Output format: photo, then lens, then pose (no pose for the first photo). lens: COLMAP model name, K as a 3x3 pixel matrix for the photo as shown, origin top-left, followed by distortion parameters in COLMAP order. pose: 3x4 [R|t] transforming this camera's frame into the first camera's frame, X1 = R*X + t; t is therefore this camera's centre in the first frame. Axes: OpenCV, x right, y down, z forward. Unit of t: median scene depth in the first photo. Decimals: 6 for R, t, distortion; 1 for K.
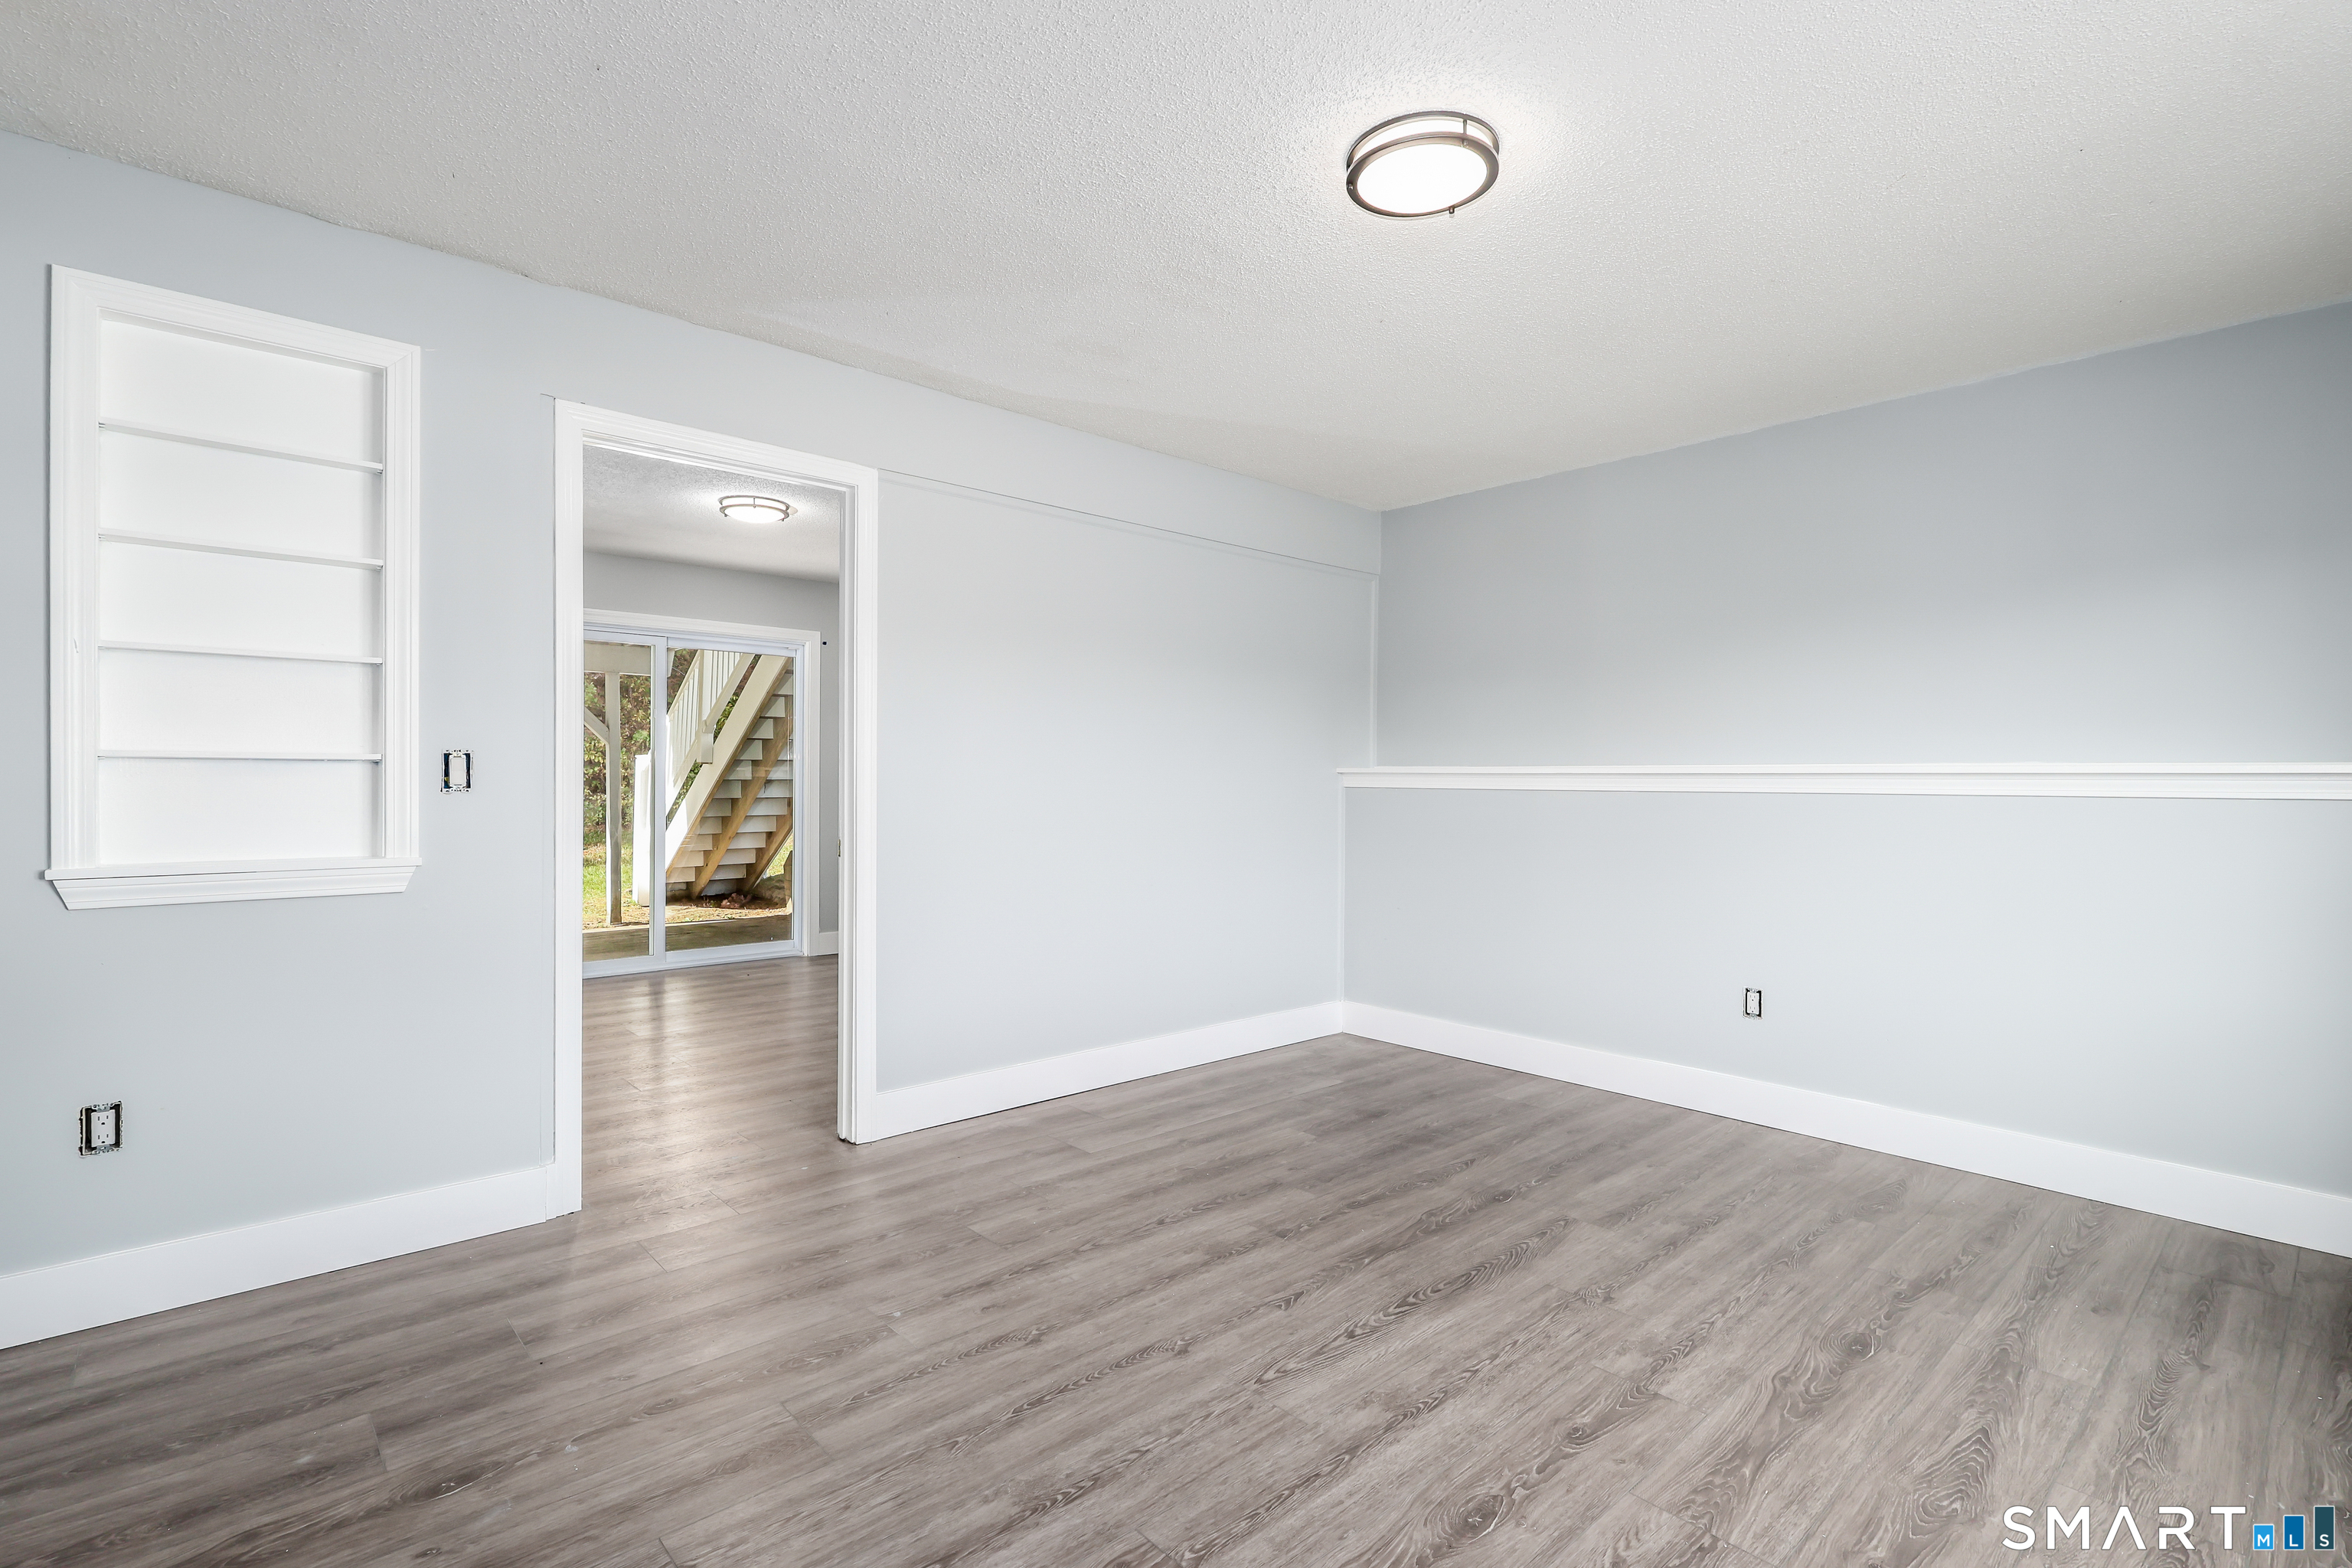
lens RADIAL K [[1095.0, 0, 1172.6], [0, 1095.0, 777.8], [0, 0, 1]] dist [-0.000105, -0.000395]
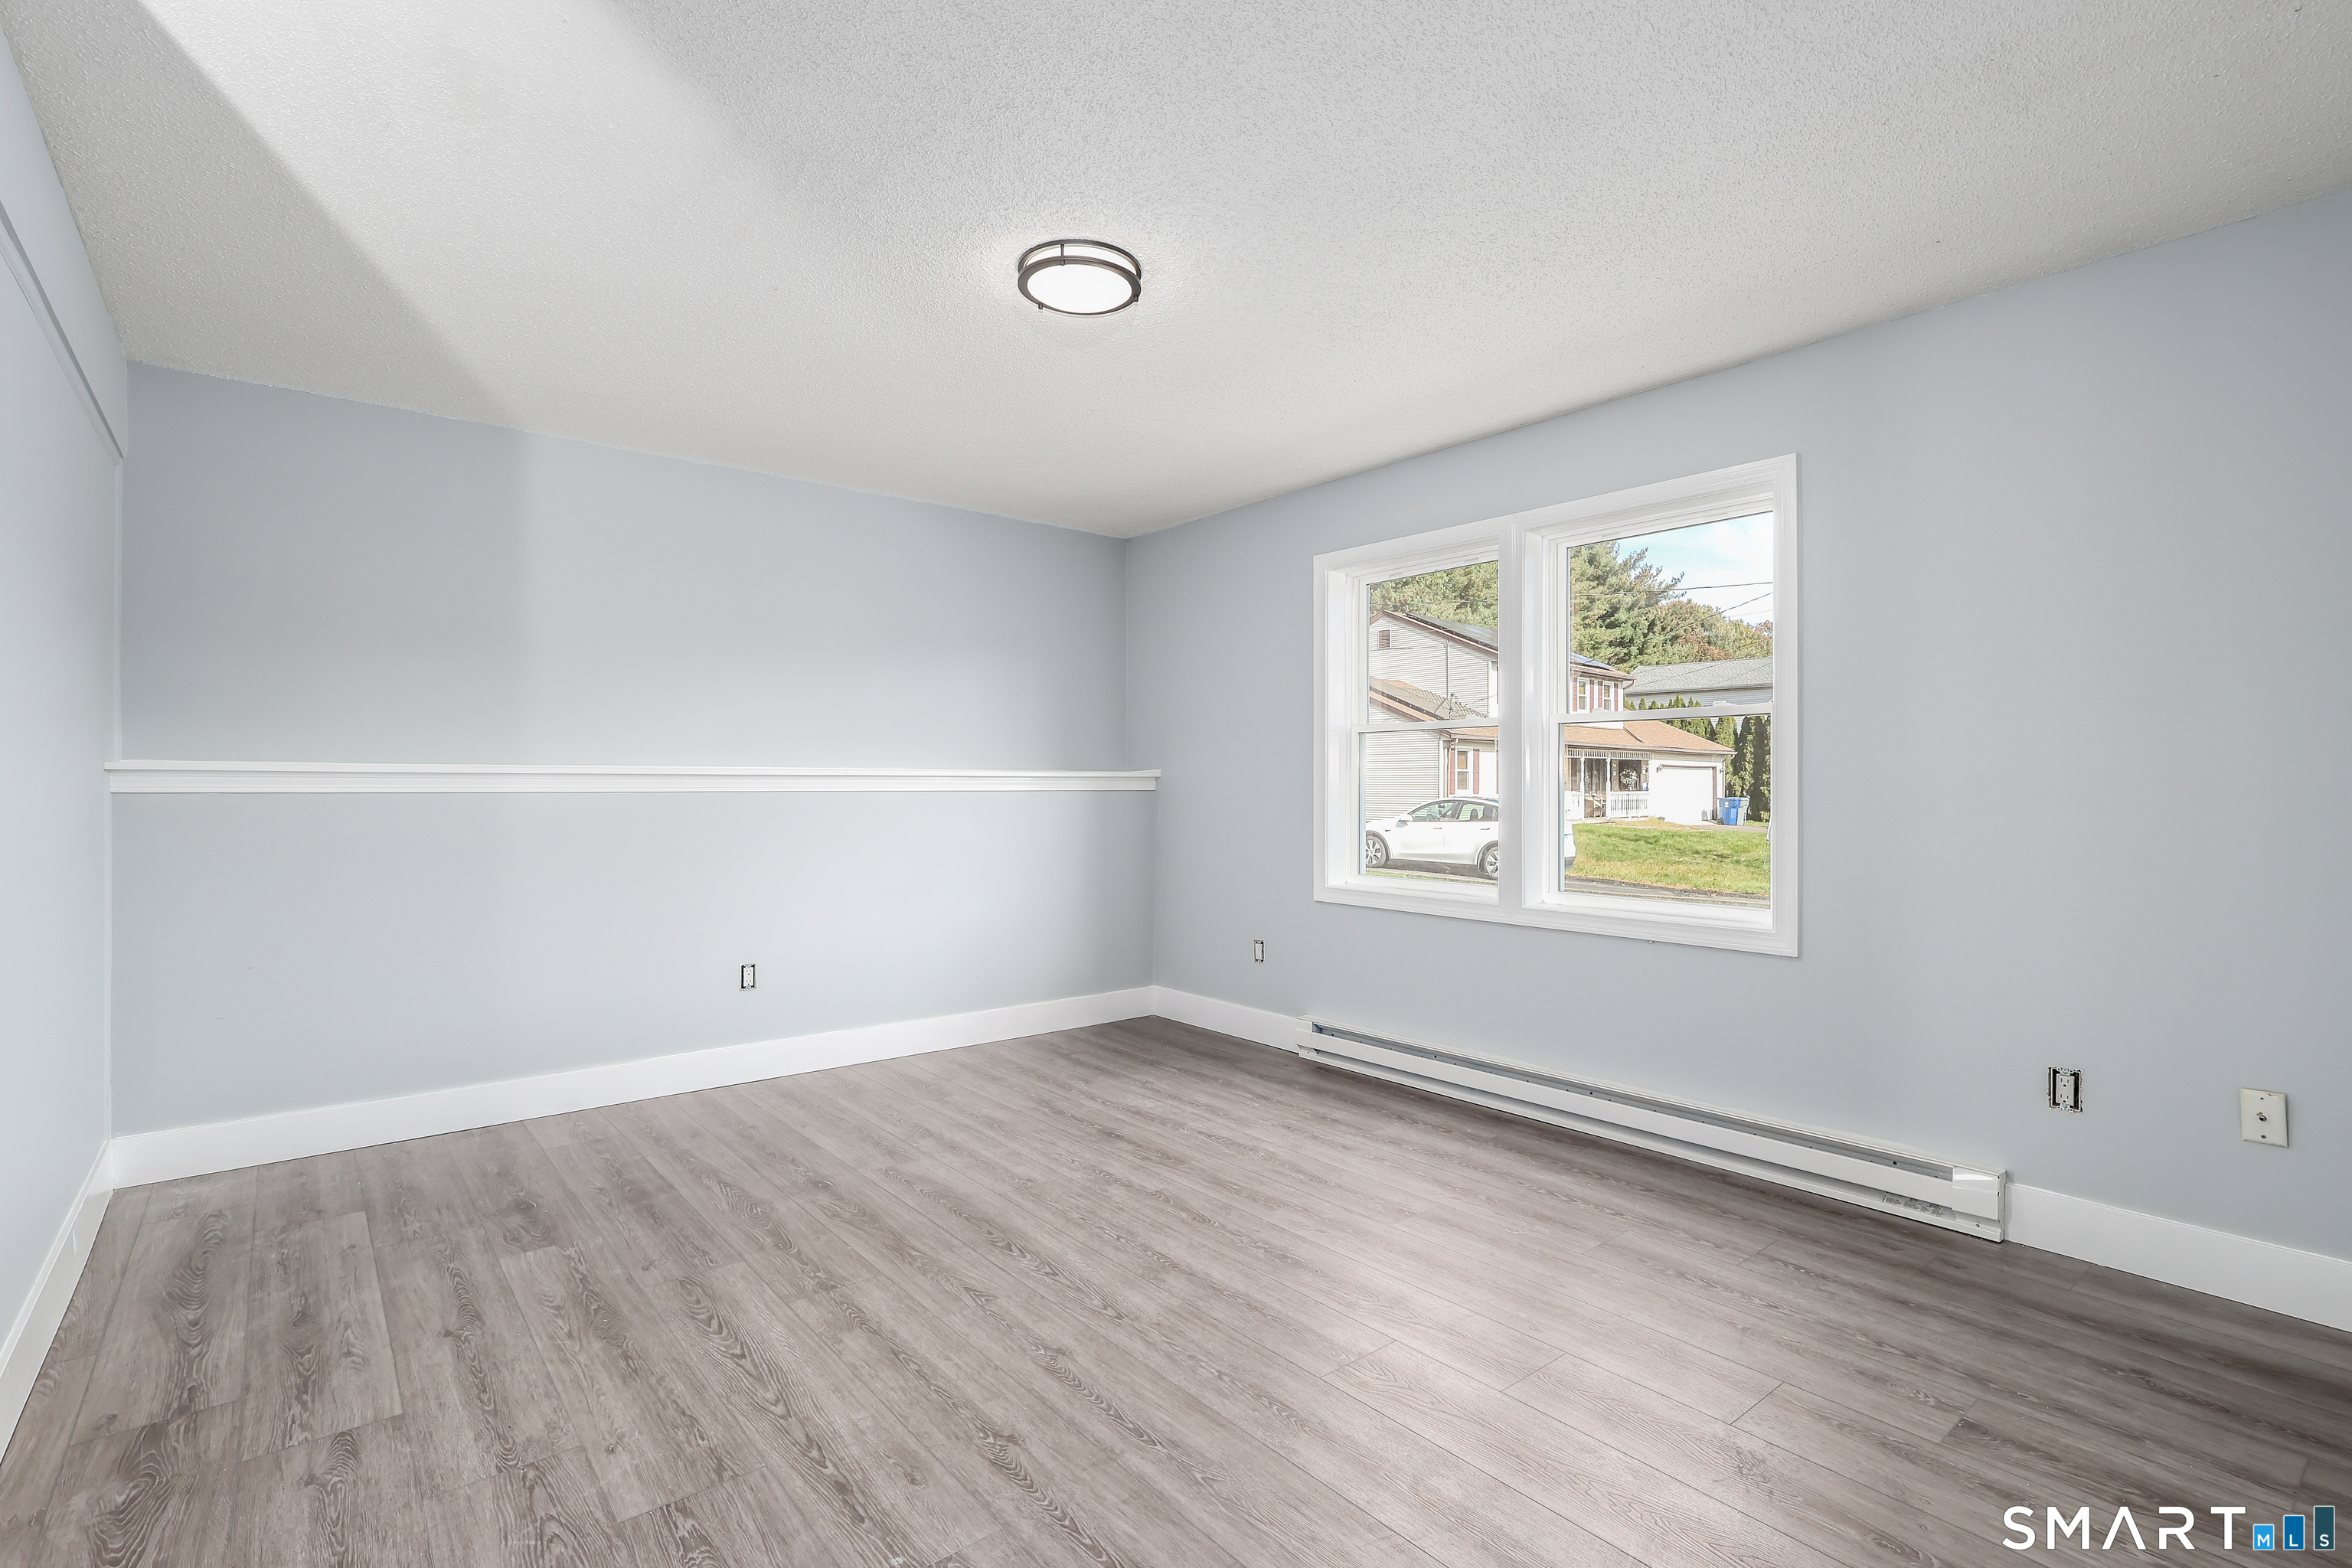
lens RADIAL K [[1106.1, 0, 1180.7], [0, 1106.1, 770.8], [0, 0, 1]] dist [-0.001309, -0.000004]
pose [[0.043111, 0.005352, 0.999056, -0.787846], [-0.001871, 0.999984, -0.005276, -0.003275], [-0.999069, -0.001642, 0.043121, 0.662934]]
